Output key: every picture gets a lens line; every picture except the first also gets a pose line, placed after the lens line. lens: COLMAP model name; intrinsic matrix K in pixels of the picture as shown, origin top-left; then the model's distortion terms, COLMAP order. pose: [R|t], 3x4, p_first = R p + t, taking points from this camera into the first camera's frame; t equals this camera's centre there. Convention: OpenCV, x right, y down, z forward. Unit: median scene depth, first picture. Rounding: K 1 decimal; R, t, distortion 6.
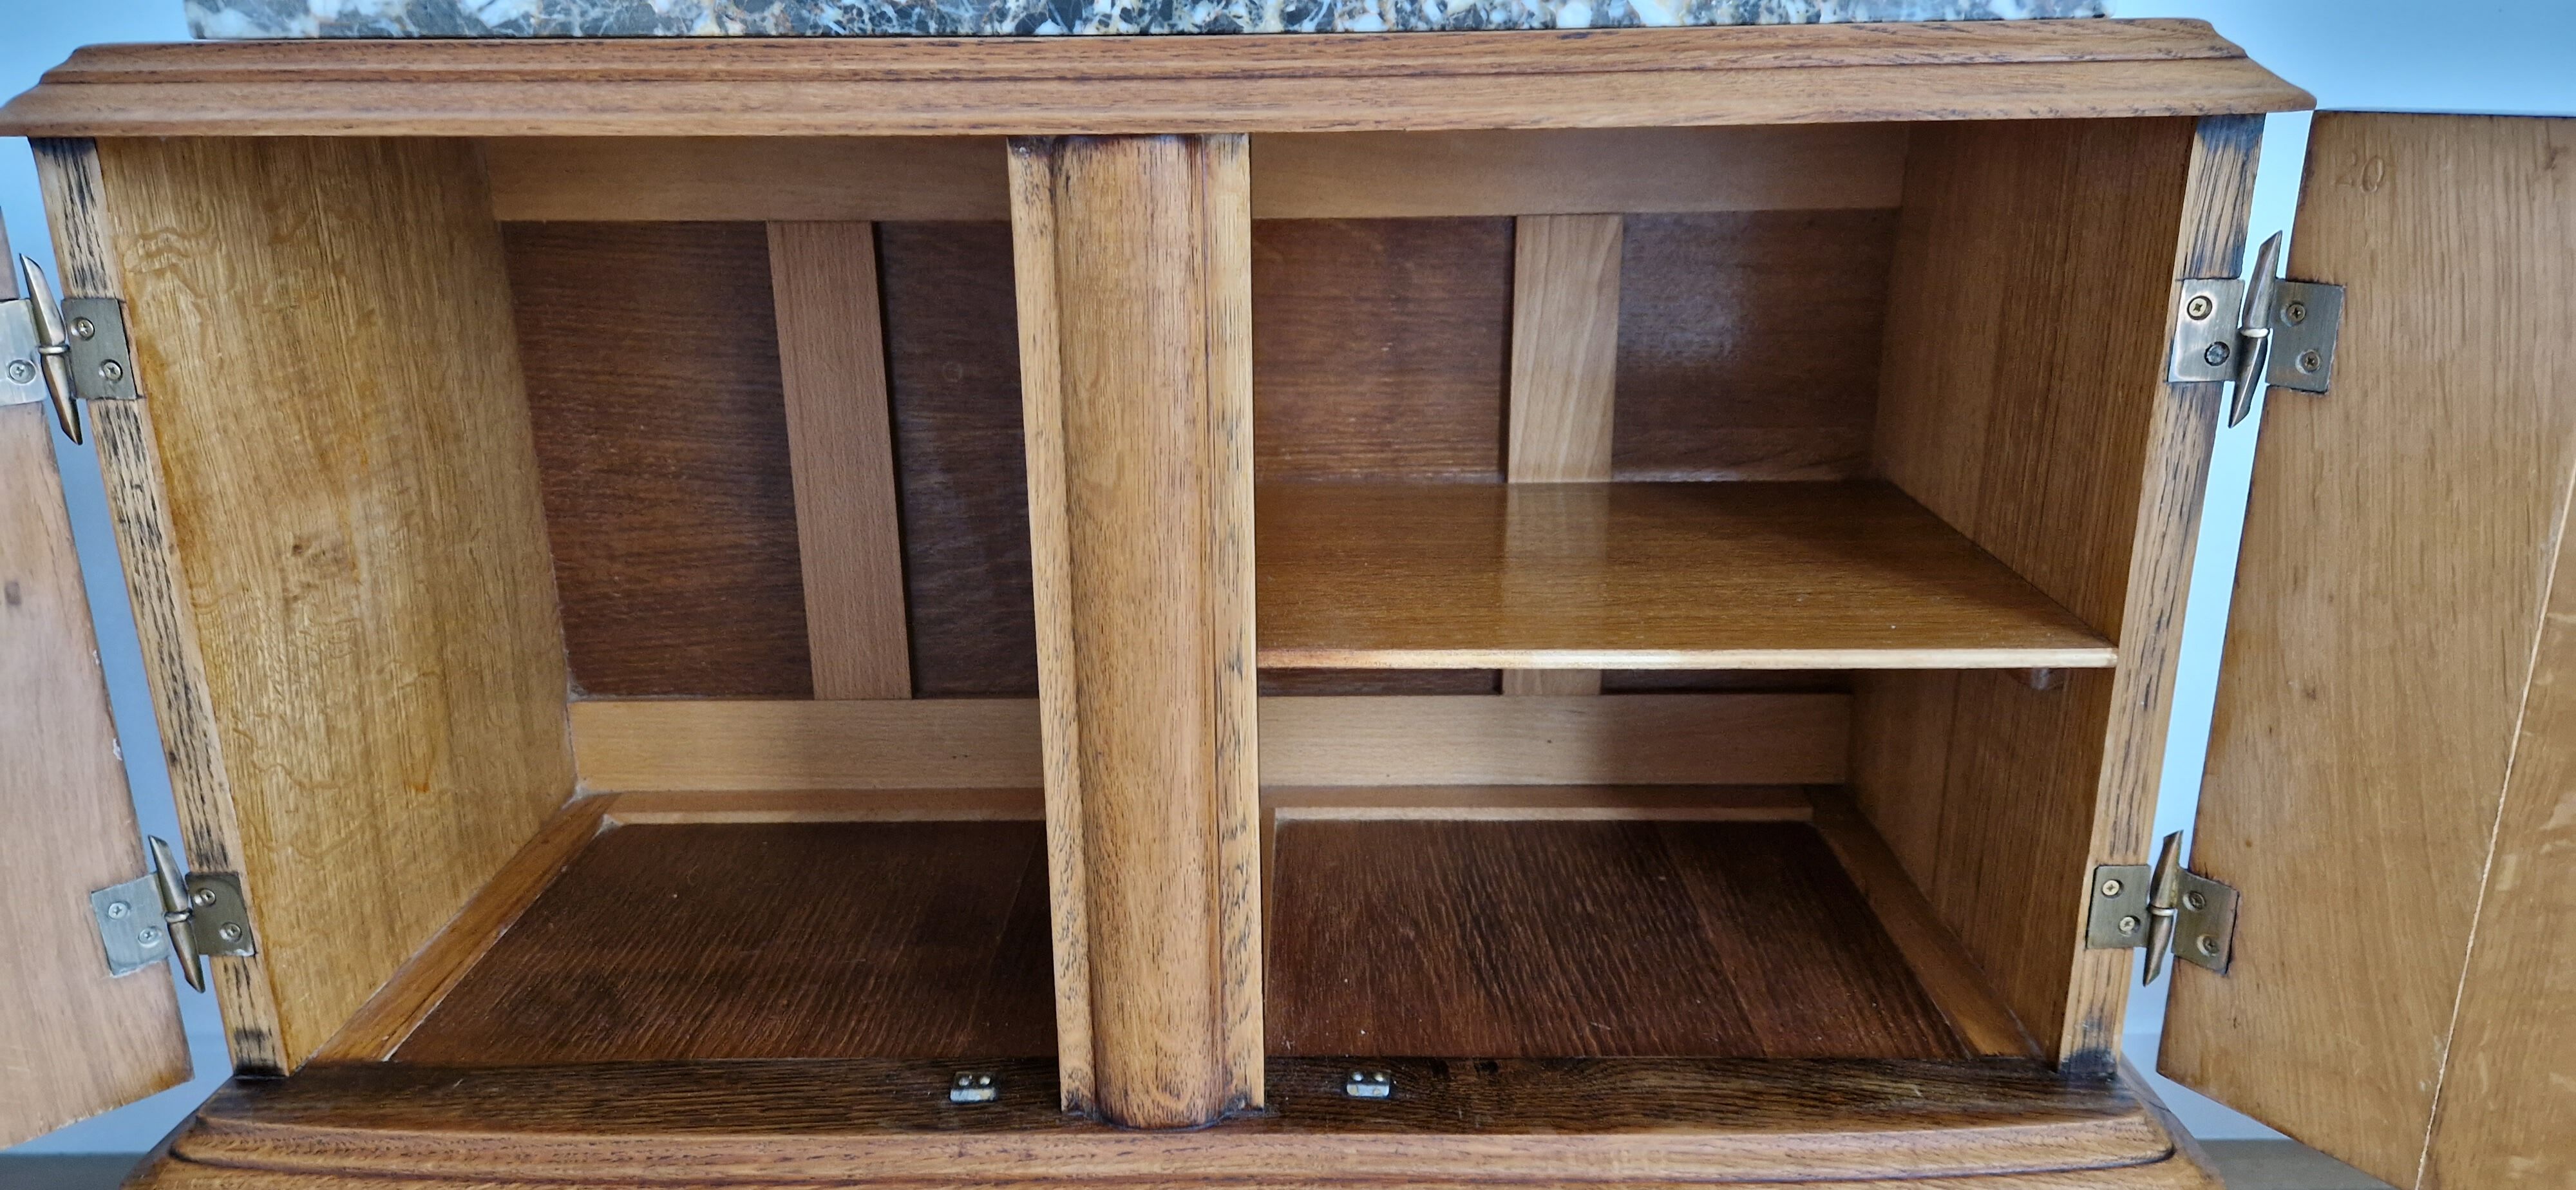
lens RADIAL K [[1756.1, 0, 1286.0], [0, 1756.1, 627.2], [0, 0, 1]] dist [0.066589, -0.068530]
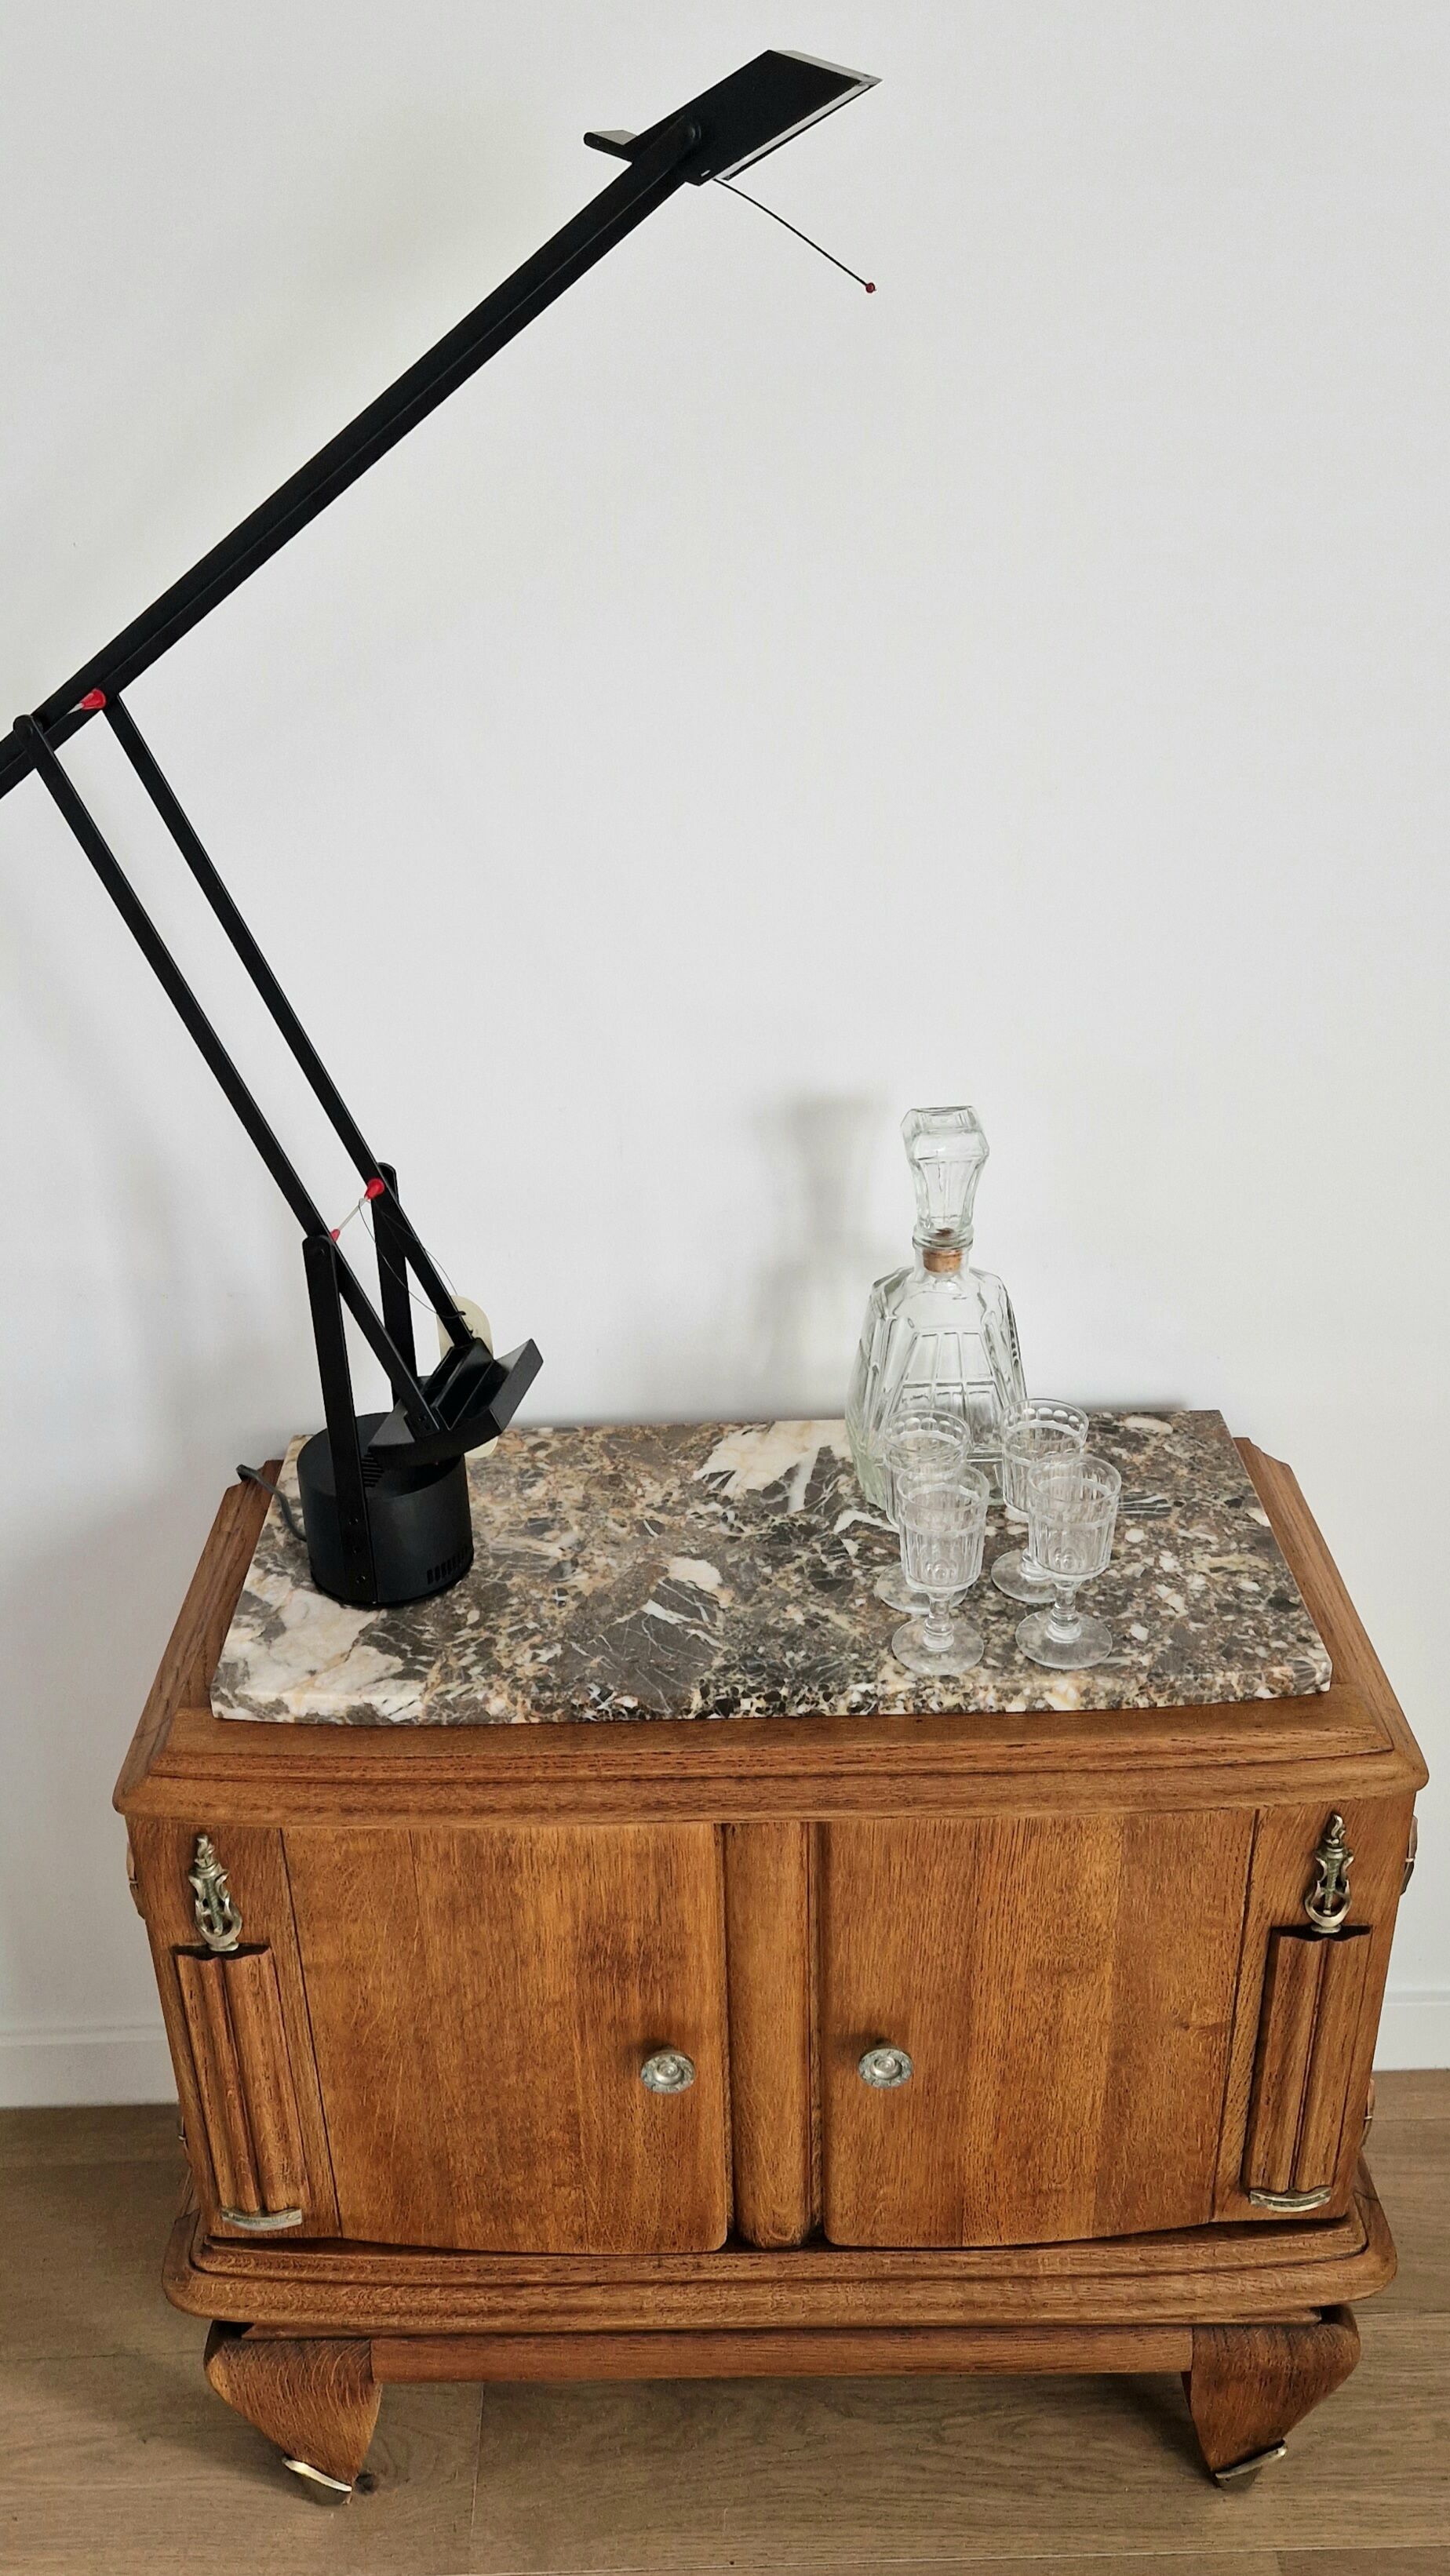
lens RADIAL K [[2112.5, 0, 698.4], [0, 2112.5, 1312.7], [0, 0, 1]] dist [0.083984, -0.068765]
pose [[0.999753, -0.022221, 0.000495, -0.128137], [0.021753, 0.982761, 0.183596, -1.005309], [-0.004566, -0.183540, 0.983002, -0.885833]]
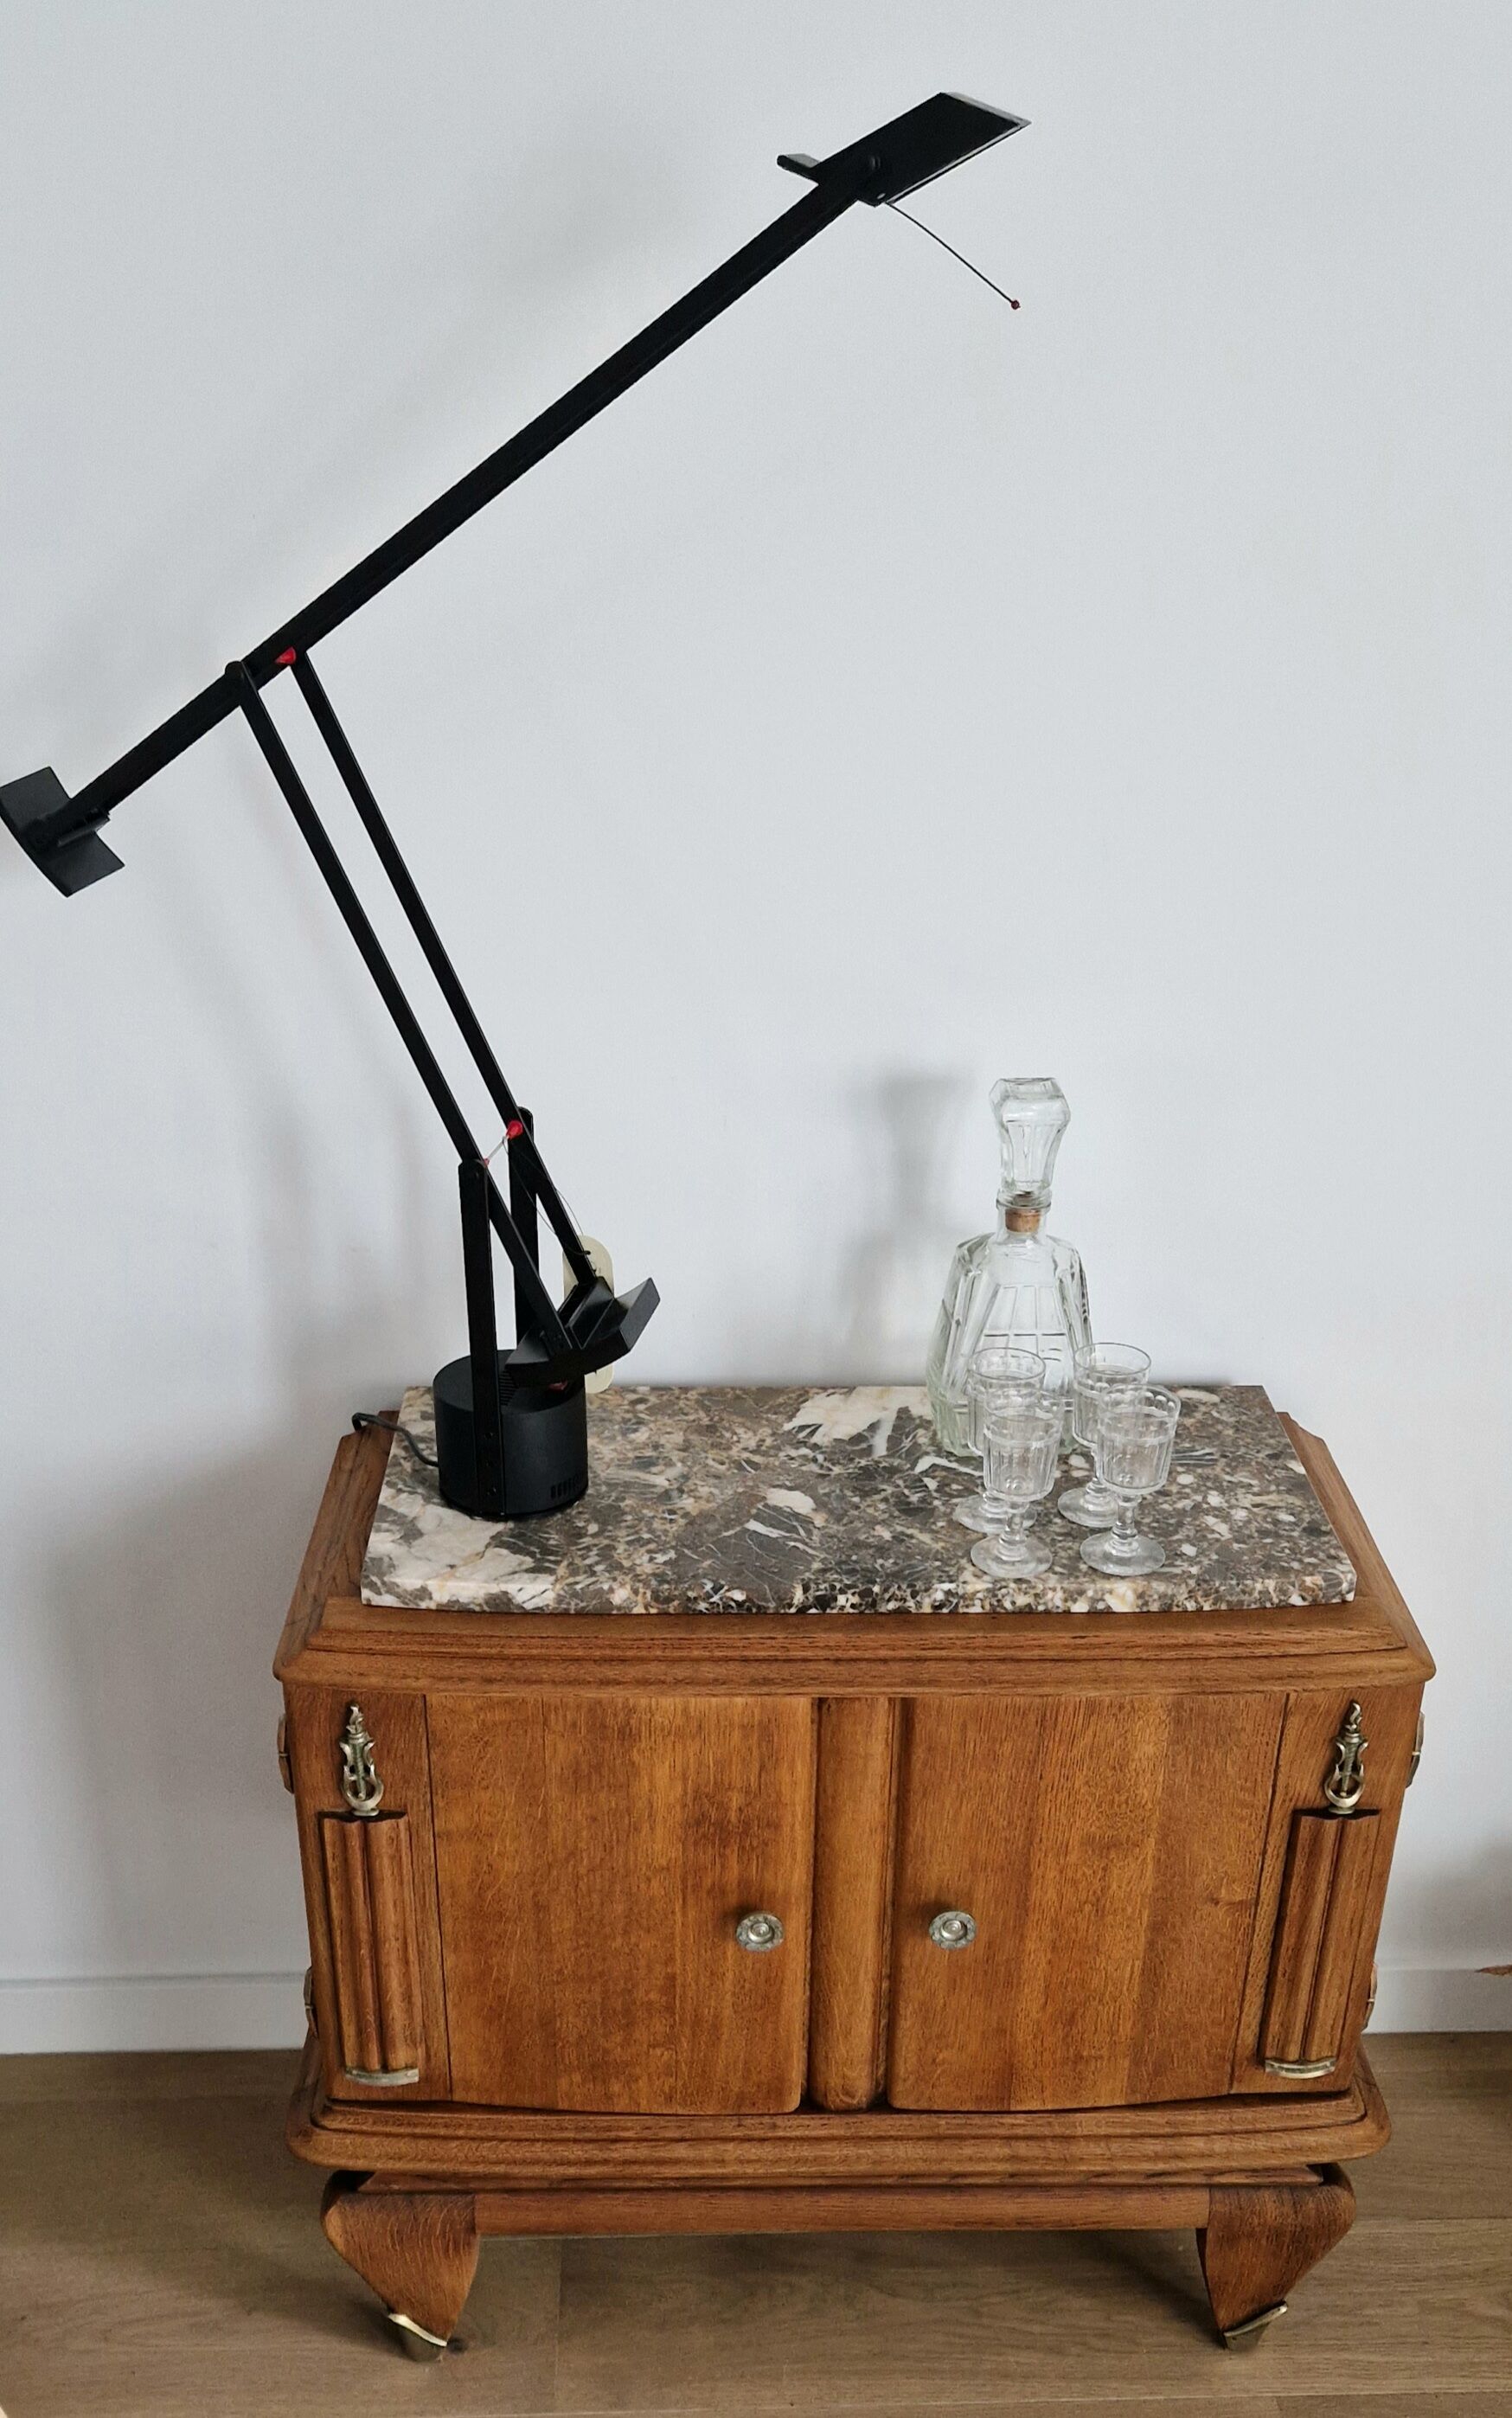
lens RADIAL K [[2349.2, 0, 783.1], [0, 2349.2, 1573.5], [0, 0, 1]] dist [0.071334, 0.000000]
pose [[0.998704, 0.001173, 0.050880, -0.270610], [-0.012366, 0.975364, 0.220253, -0.859069], [-0.049368, -0.220597, 0.974115, -1.376119]]
